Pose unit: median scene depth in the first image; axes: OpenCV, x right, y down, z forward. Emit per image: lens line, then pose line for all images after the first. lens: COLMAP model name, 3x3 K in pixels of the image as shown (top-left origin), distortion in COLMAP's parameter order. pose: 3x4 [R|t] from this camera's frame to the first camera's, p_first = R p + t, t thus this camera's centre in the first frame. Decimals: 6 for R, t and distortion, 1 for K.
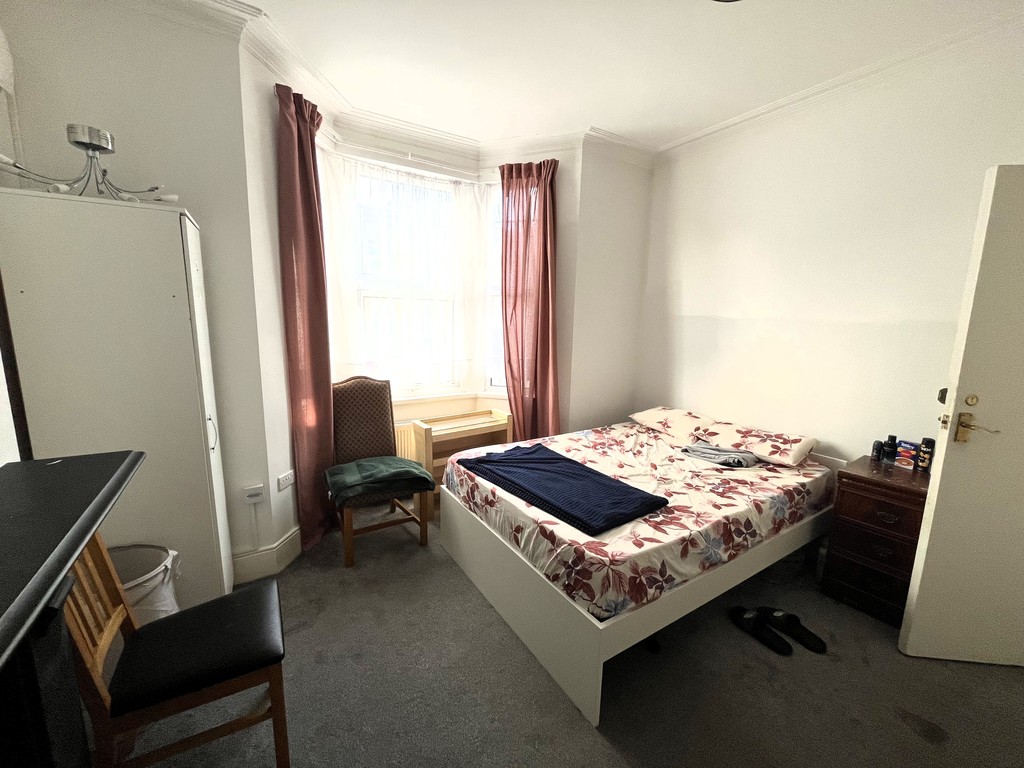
lens RADIAL K [[412.1, 0, 515.0], [0, 412.1, 382.8], [0, 0, 1]] dist [-0.003422, 0.000370]
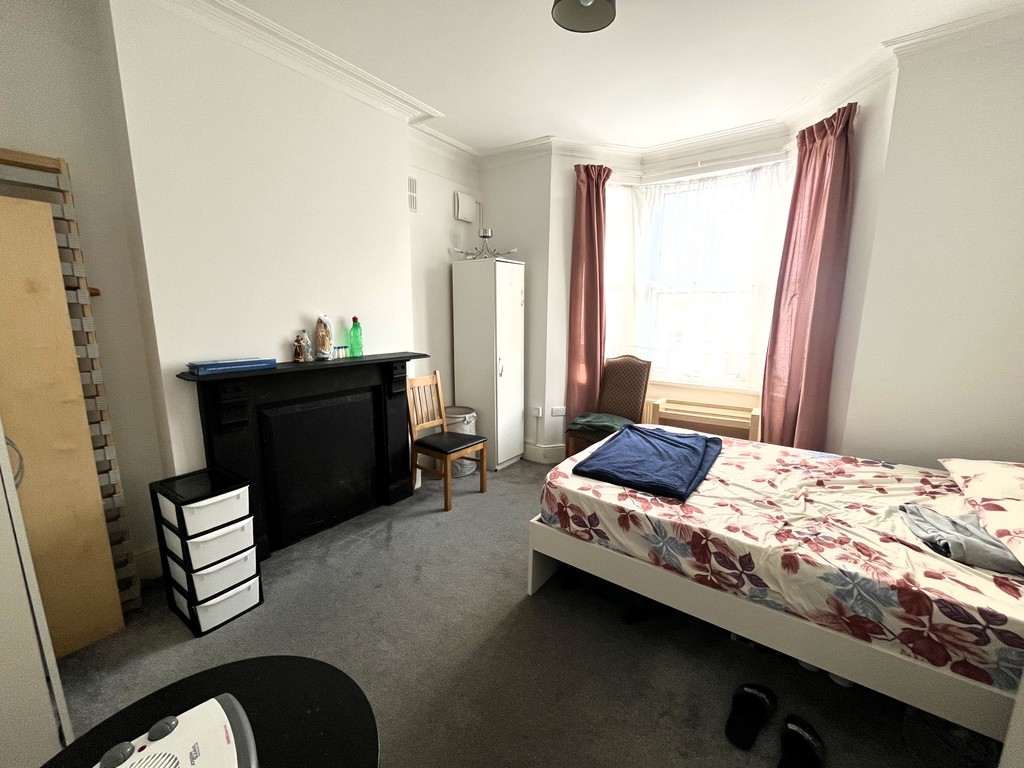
lens RADIAL K [[412.1, 0, 513.1], [0, 412.1, 385.4], [0, 0, 1]] dist [-0.003422, 0.000370]
pose [[0.367302, 0.147244, -0.918373, 0.807754], [-0.146929, 0.984177, 0.099031, 0.003248], [0.918423, 0.098561, 0.383125, 0.202278]]
